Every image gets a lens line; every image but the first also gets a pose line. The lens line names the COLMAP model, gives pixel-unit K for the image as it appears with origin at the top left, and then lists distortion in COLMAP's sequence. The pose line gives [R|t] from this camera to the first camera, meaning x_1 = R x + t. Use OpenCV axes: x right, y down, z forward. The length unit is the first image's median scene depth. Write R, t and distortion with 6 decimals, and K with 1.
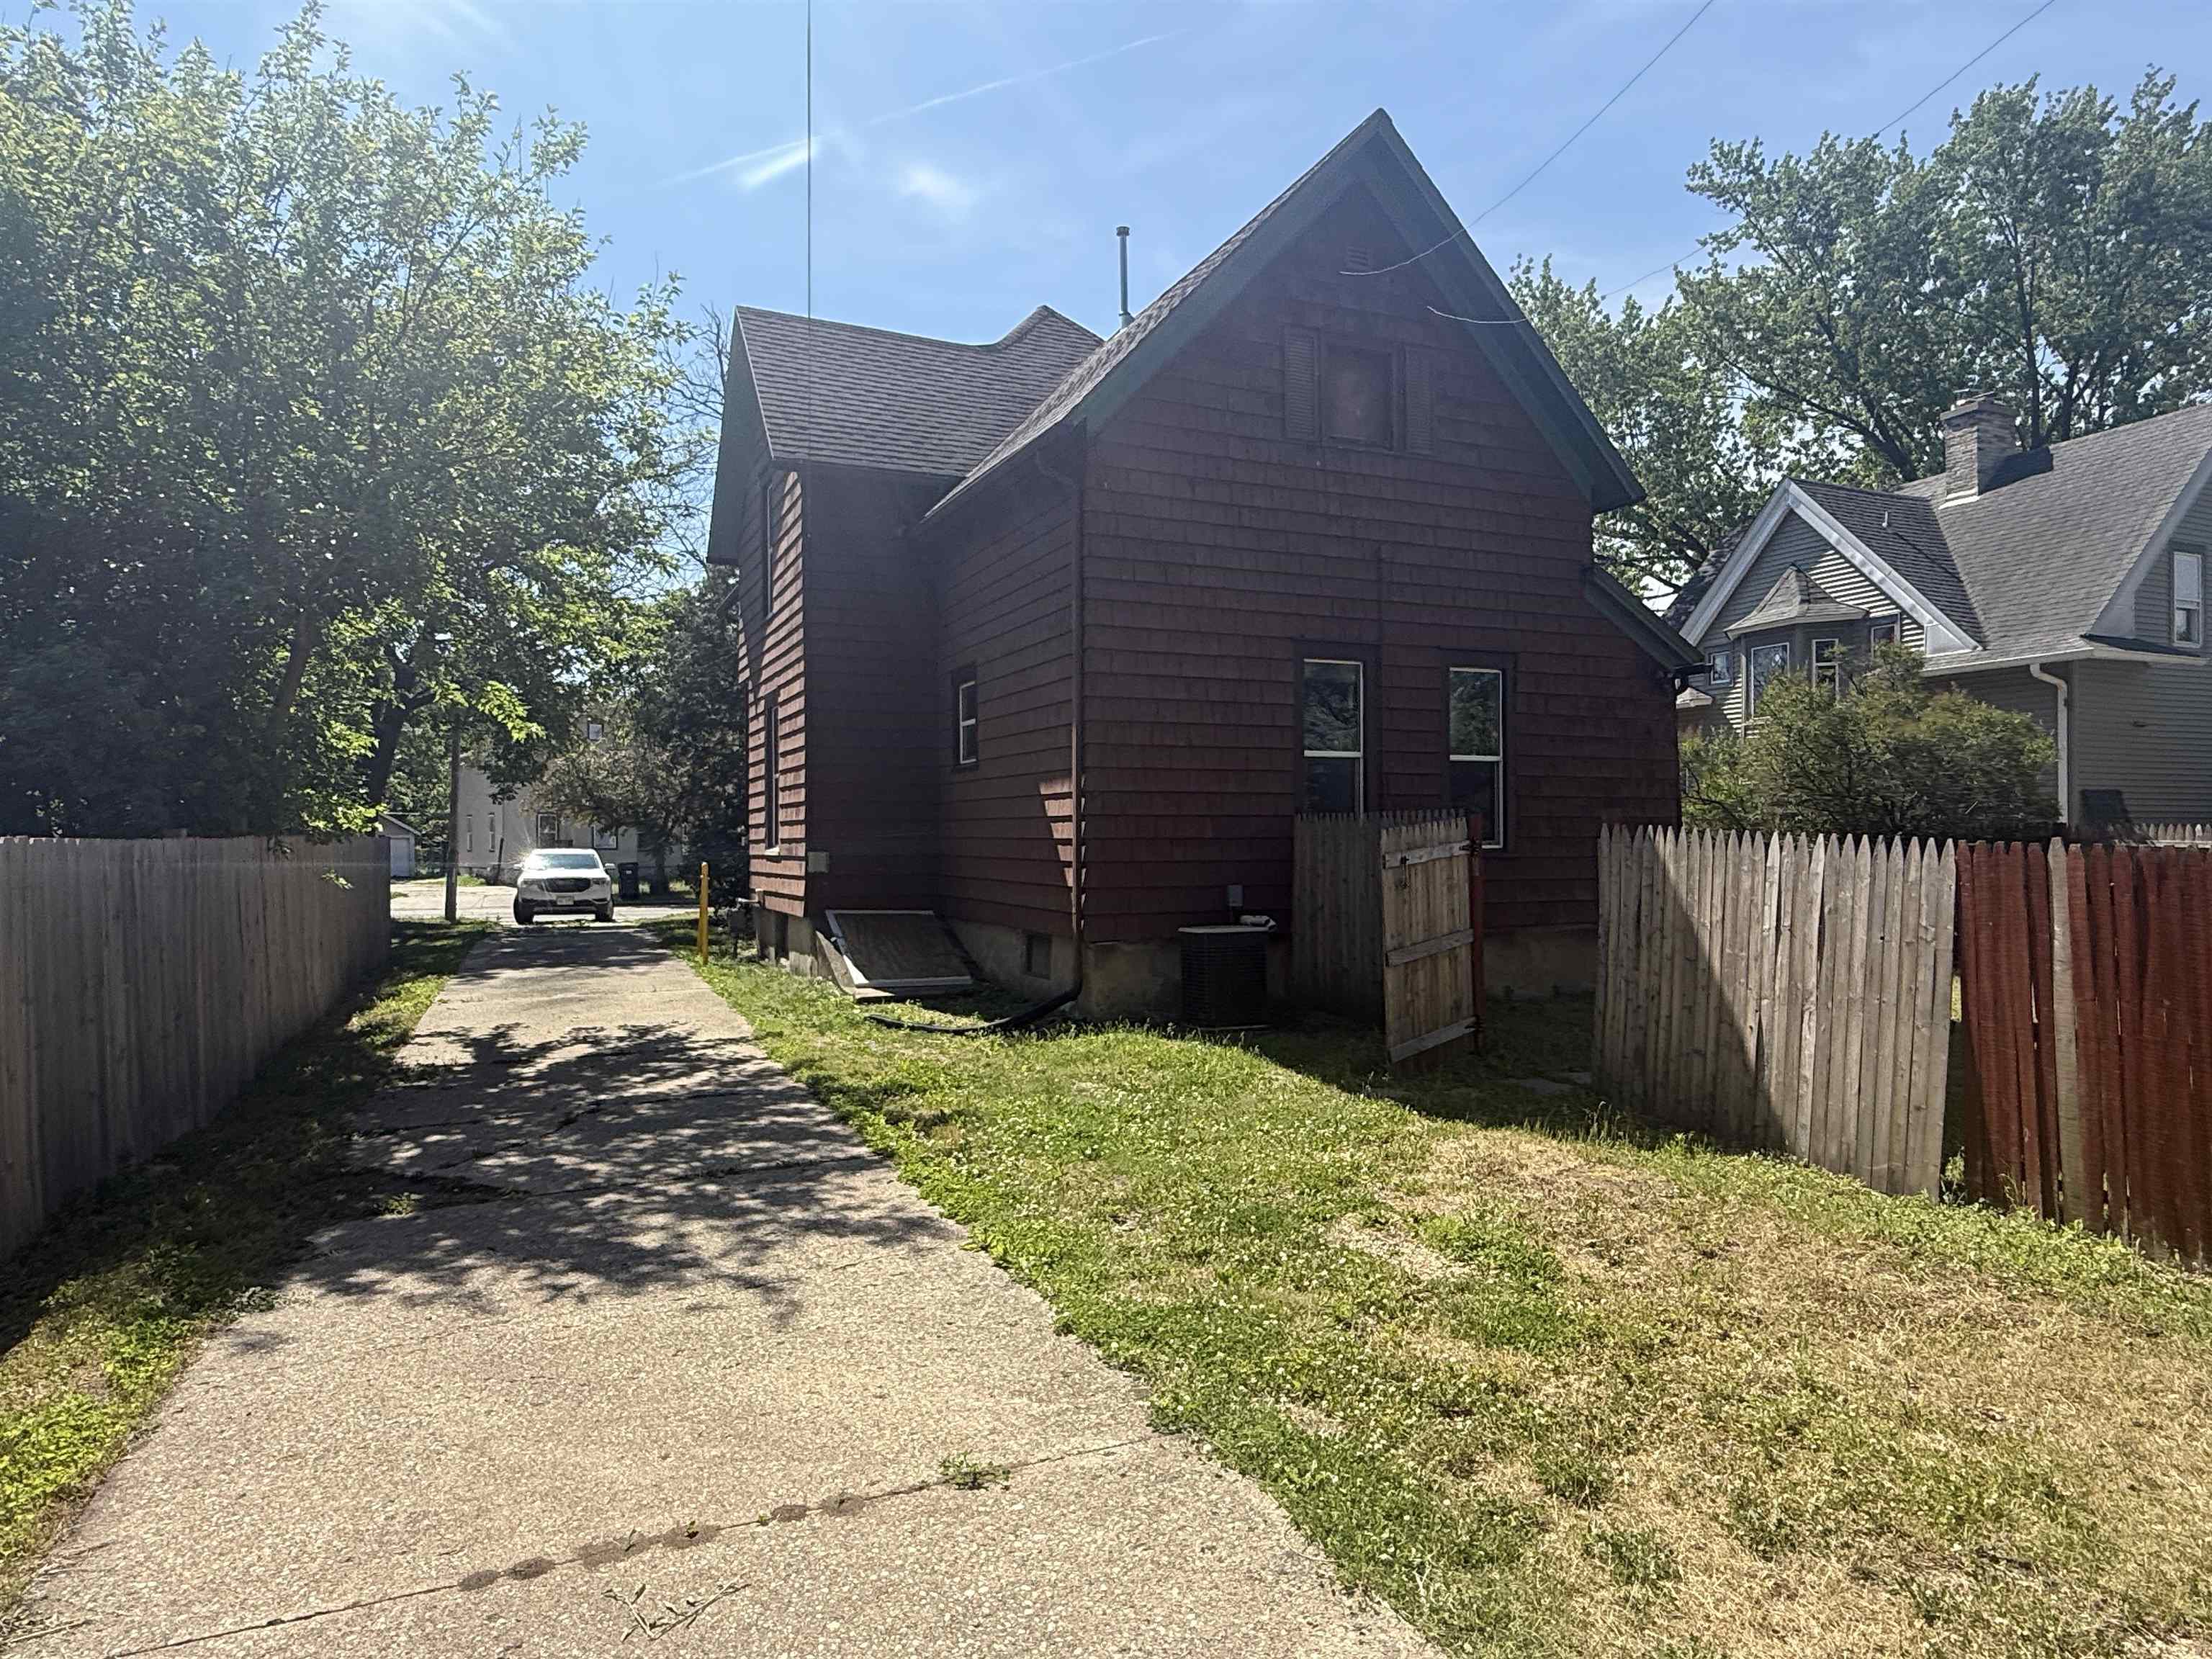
lens RADIAL K [[1381.0, 0, 1107.4], [0, 1381.0, 829.1], [0, 0, 1]] dist [-0.005723, -0.005494]
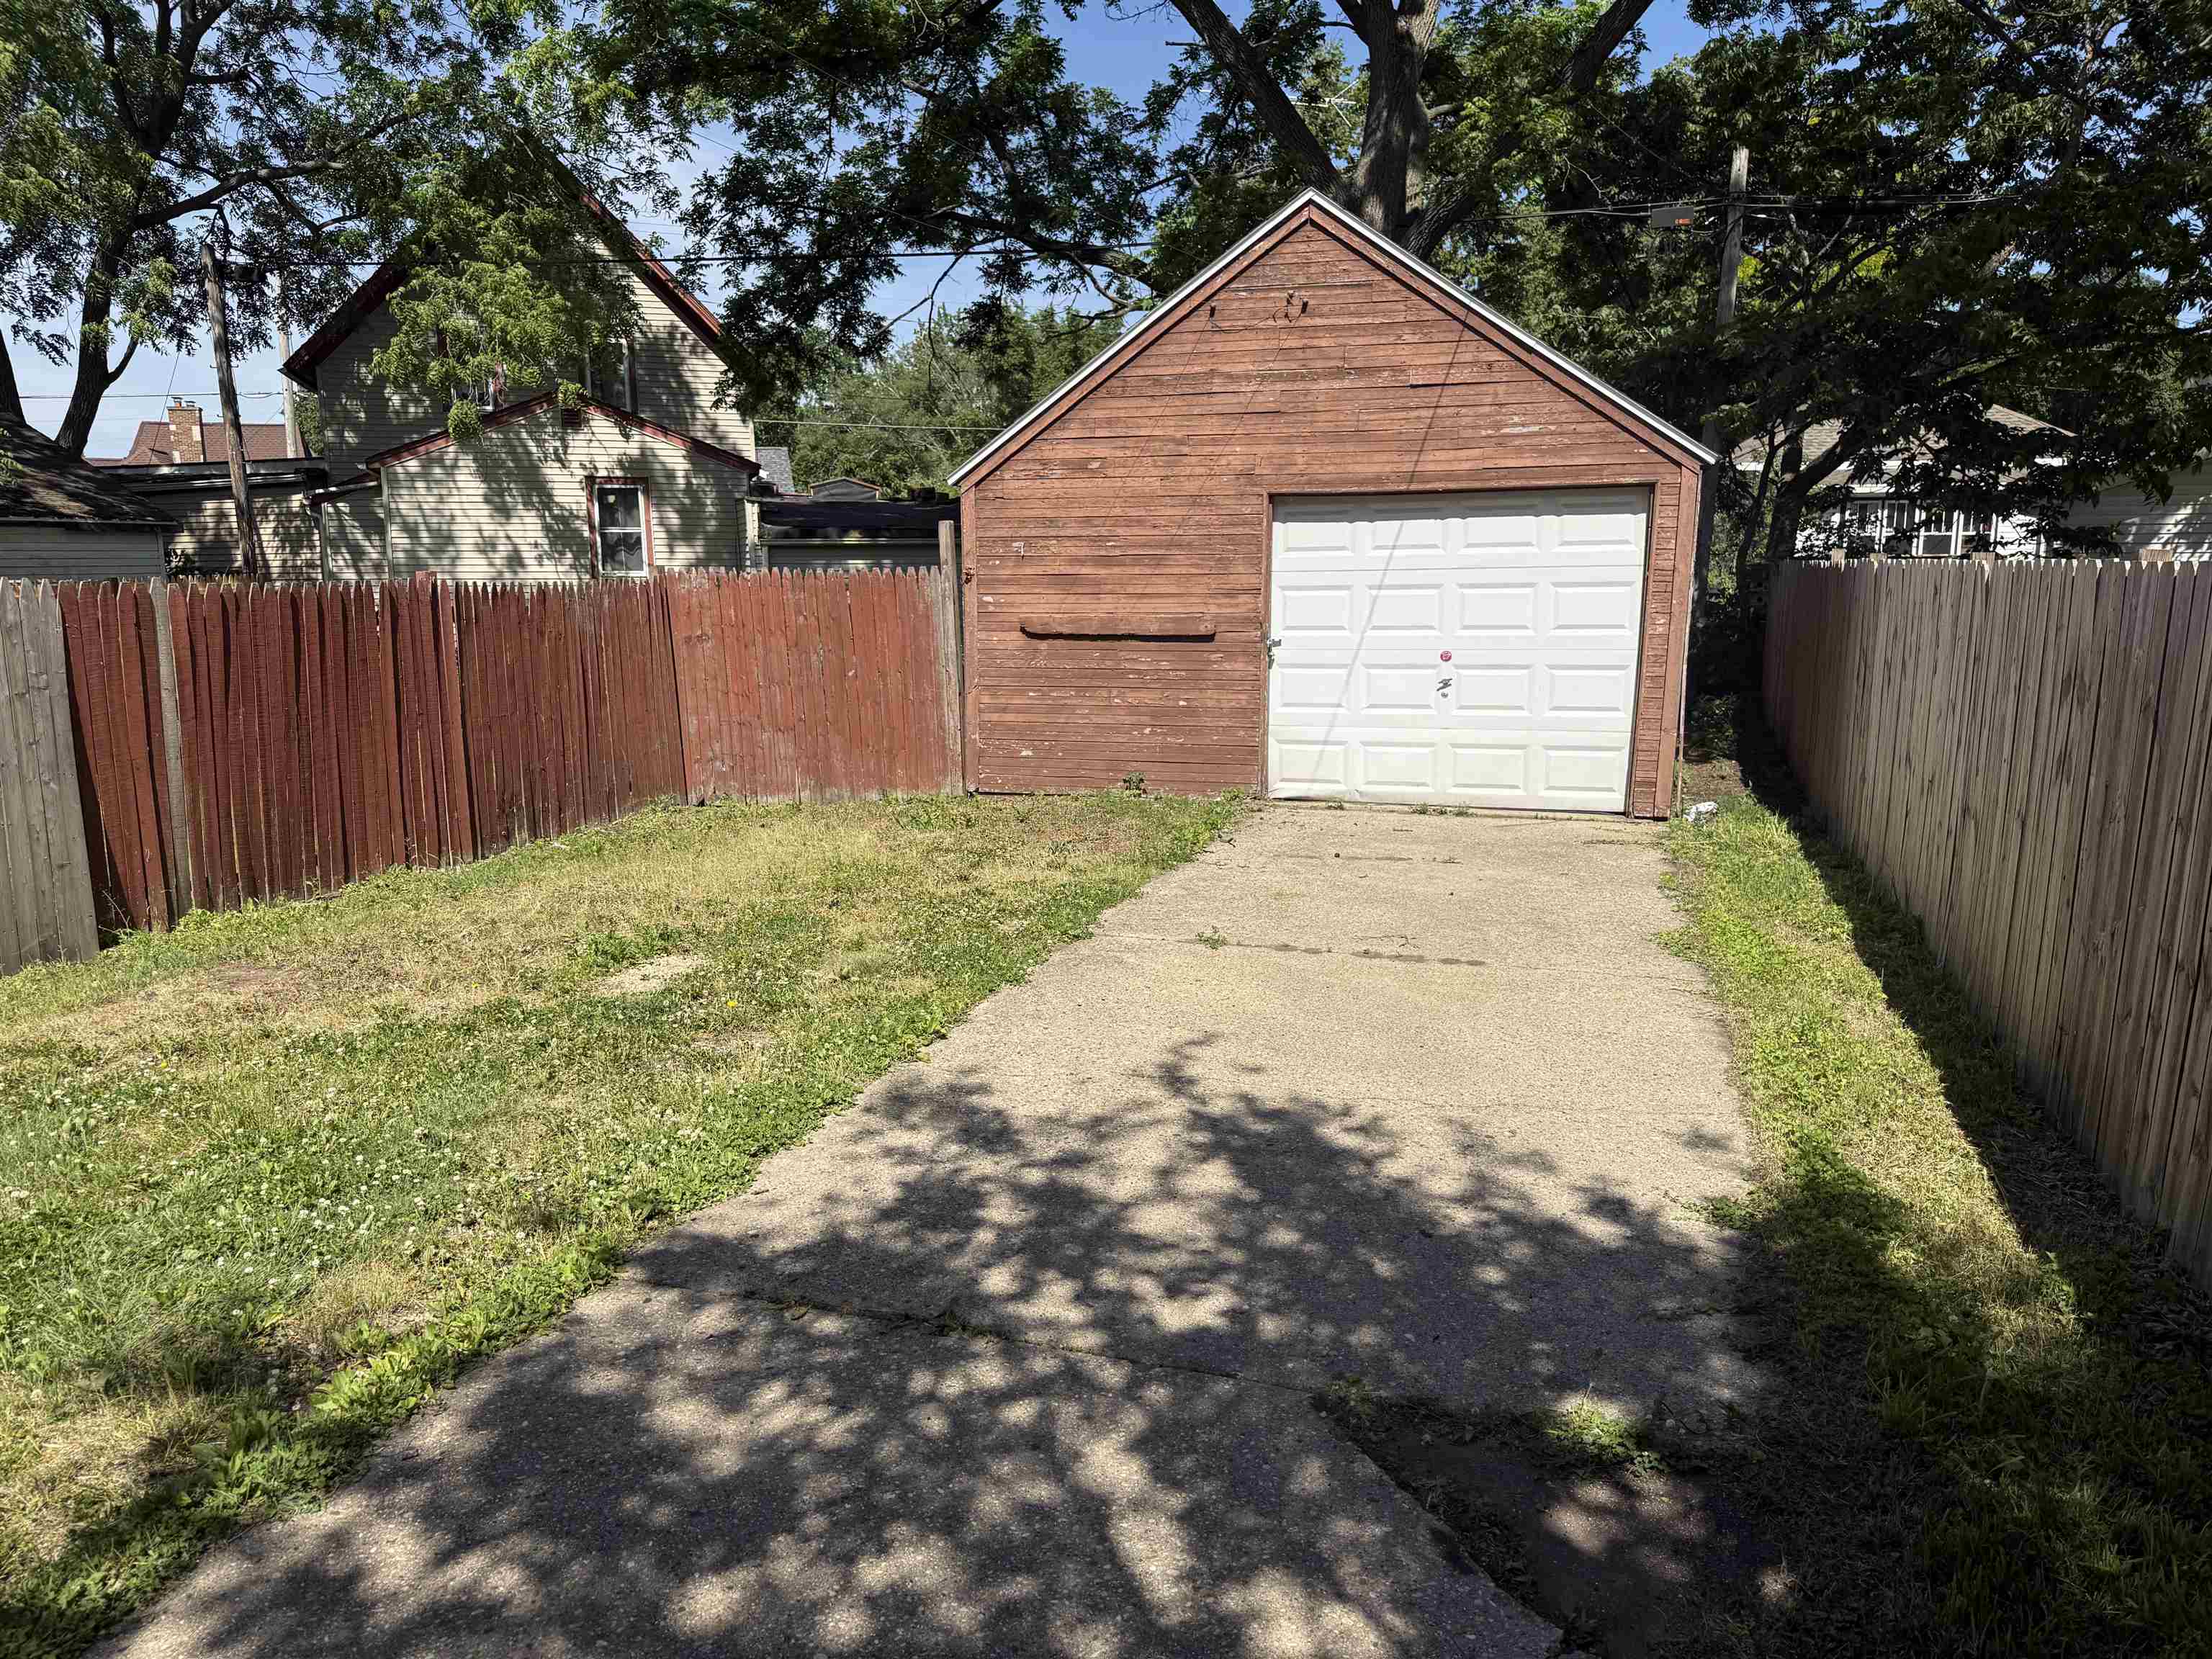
lens RADIAL K [[1554.7, 0, 1088.5], [0, 1554.7, 839.9], [0, 0, 1]] dist [0.065154, -0.042293]
pose [[-0.771860, -0.106753, 0.626766, -0.857430], [0.002110, 0.985367, 0.170430, -0.000226], [-0.635789, 0.132871, -0.760340, 1.839497]]
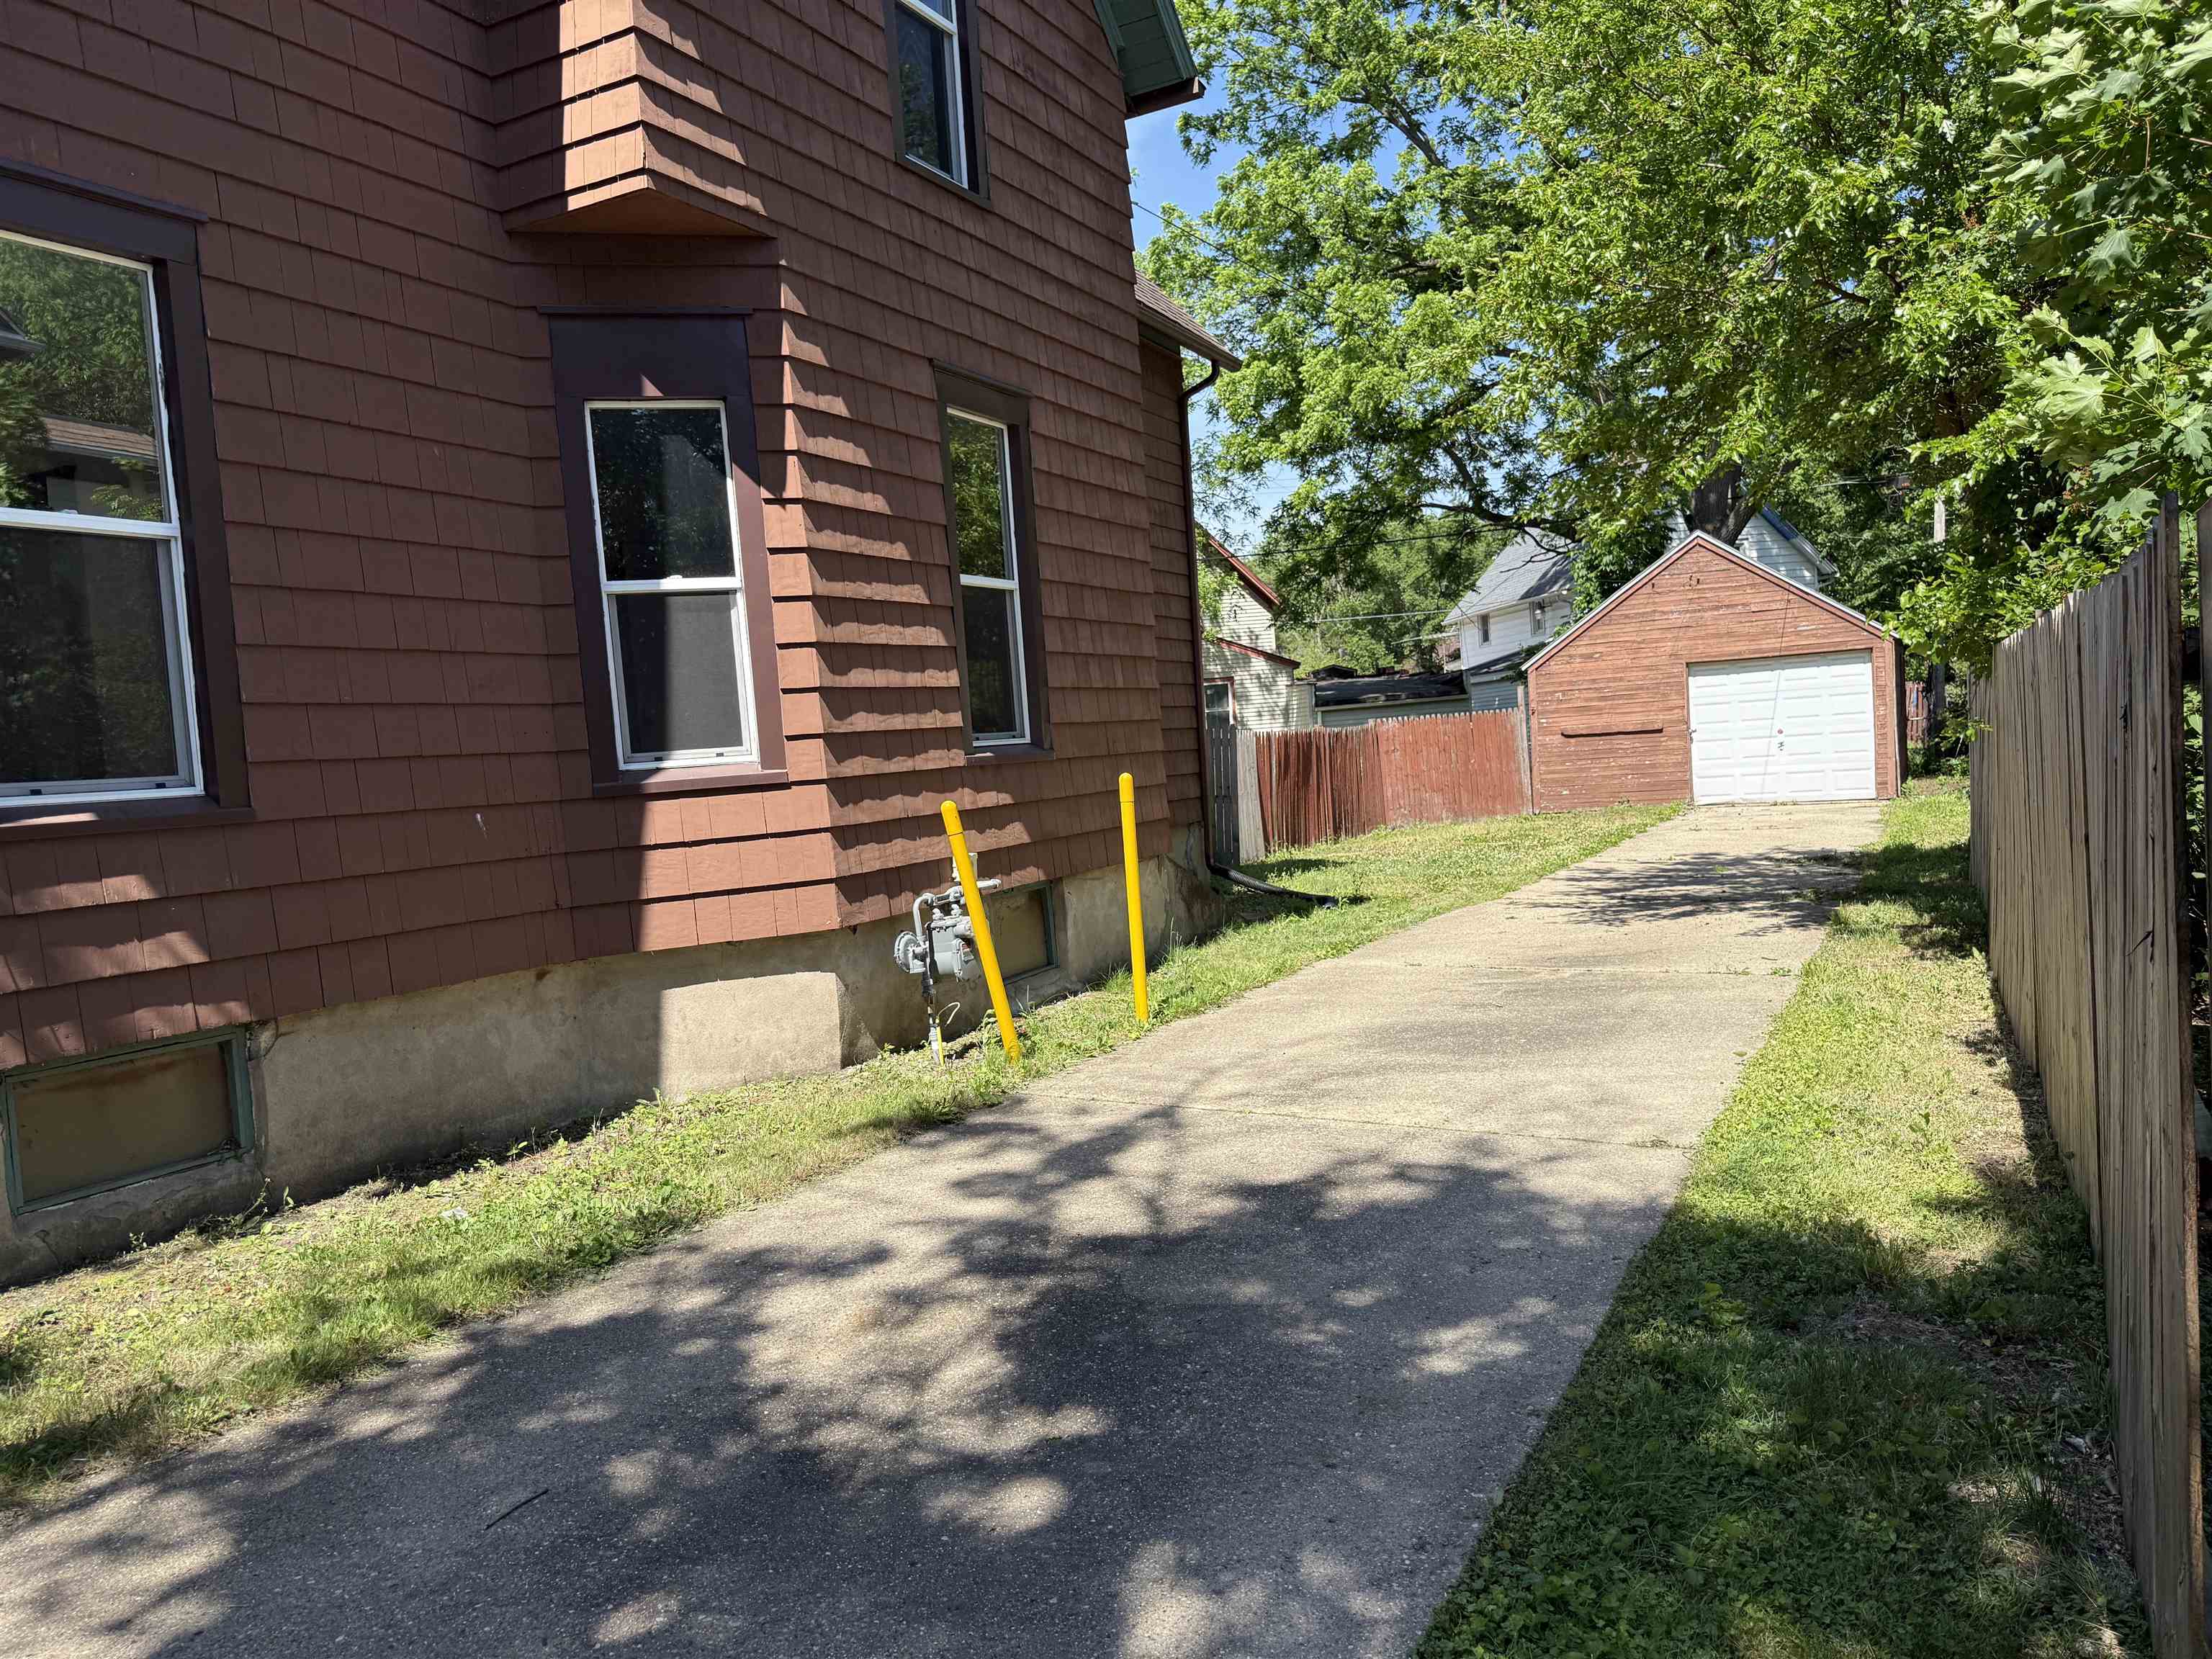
lens RADIAL K [[1554.7, 0, 1104.8], [0, 1554.7, 816.0], [0, 0, 1]] dist [0.065154, -0.042293]
pose [[-0.651144, 0.008468, 0.758907, -1.637495], [0.064214, 0.996967, 0.043972, 0.022542], [-0.756233, 0.077364, -0.649713, 3.467128]]
